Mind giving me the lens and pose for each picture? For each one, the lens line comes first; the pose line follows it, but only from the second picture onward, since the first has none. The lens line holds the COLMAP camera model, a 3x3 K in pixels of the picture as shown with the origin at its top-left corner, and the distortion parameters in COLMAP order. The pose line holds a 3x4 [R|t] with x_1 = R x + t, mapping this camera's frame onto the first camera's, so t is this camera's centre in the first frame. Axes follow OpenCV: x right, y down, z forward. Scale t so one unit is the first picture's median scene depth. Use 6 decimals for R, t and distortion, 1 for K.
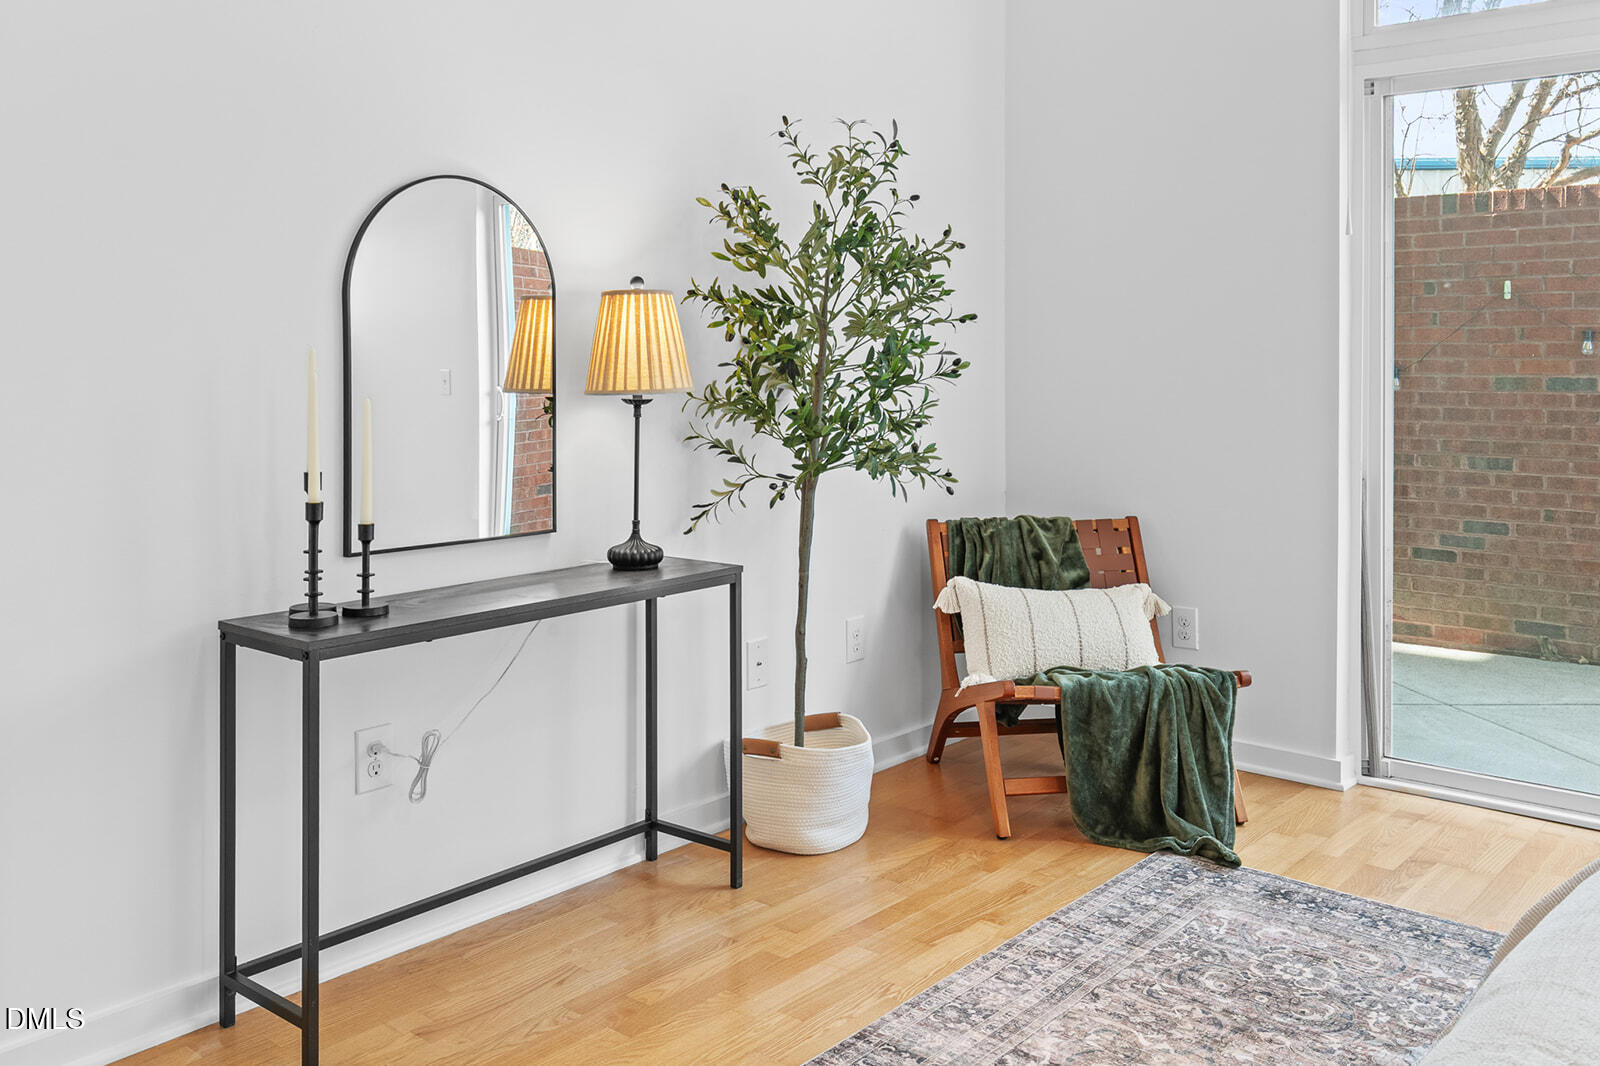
lens RADIAL K [[1372.0, 0, 799.6], [0, 1372.0, 369.6], [0, 0, 1]] dist [-0.000072, 0.006213]
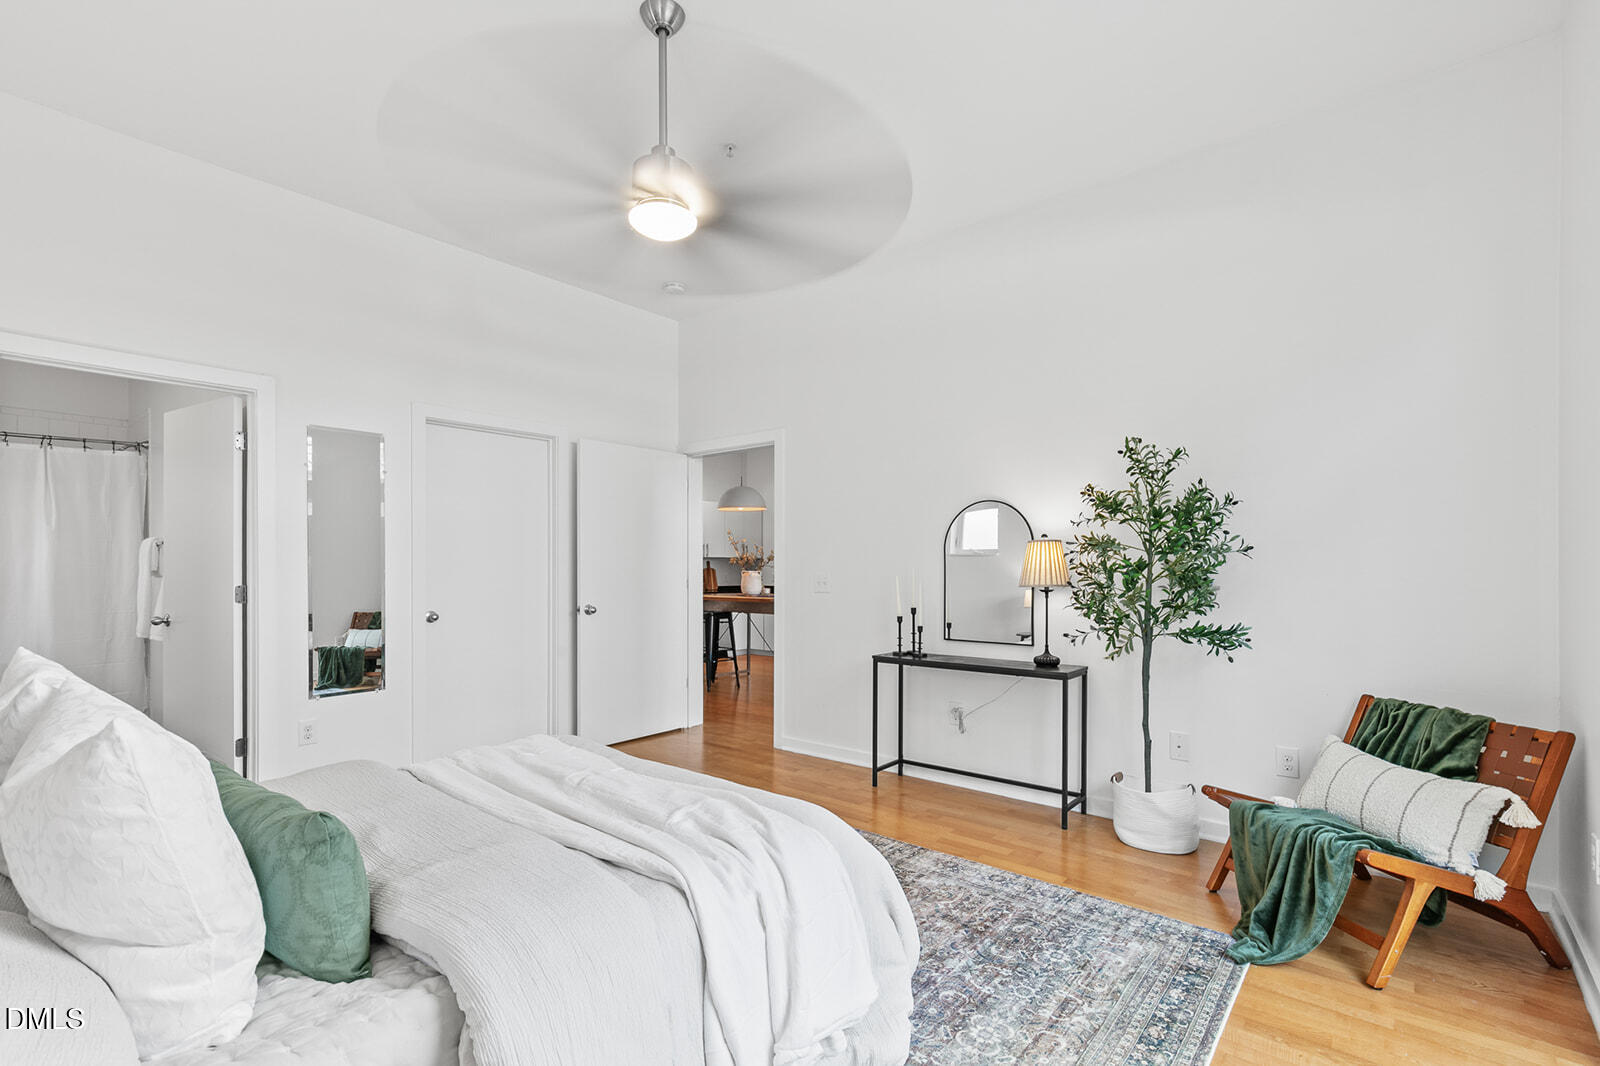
lens RADIAL K [[729.4, 0, 807.0], [0, 729.4, 568.1], [0, 0, 1]] dist [0.003843, -0.000581]
pose [[0.013746, -0.000182, -0.999906, 1.173938], [-0.010967, 0.999940, -0.000333, -0.008919], [0.999845, 0.010971, 0.013743, 0.674850]]
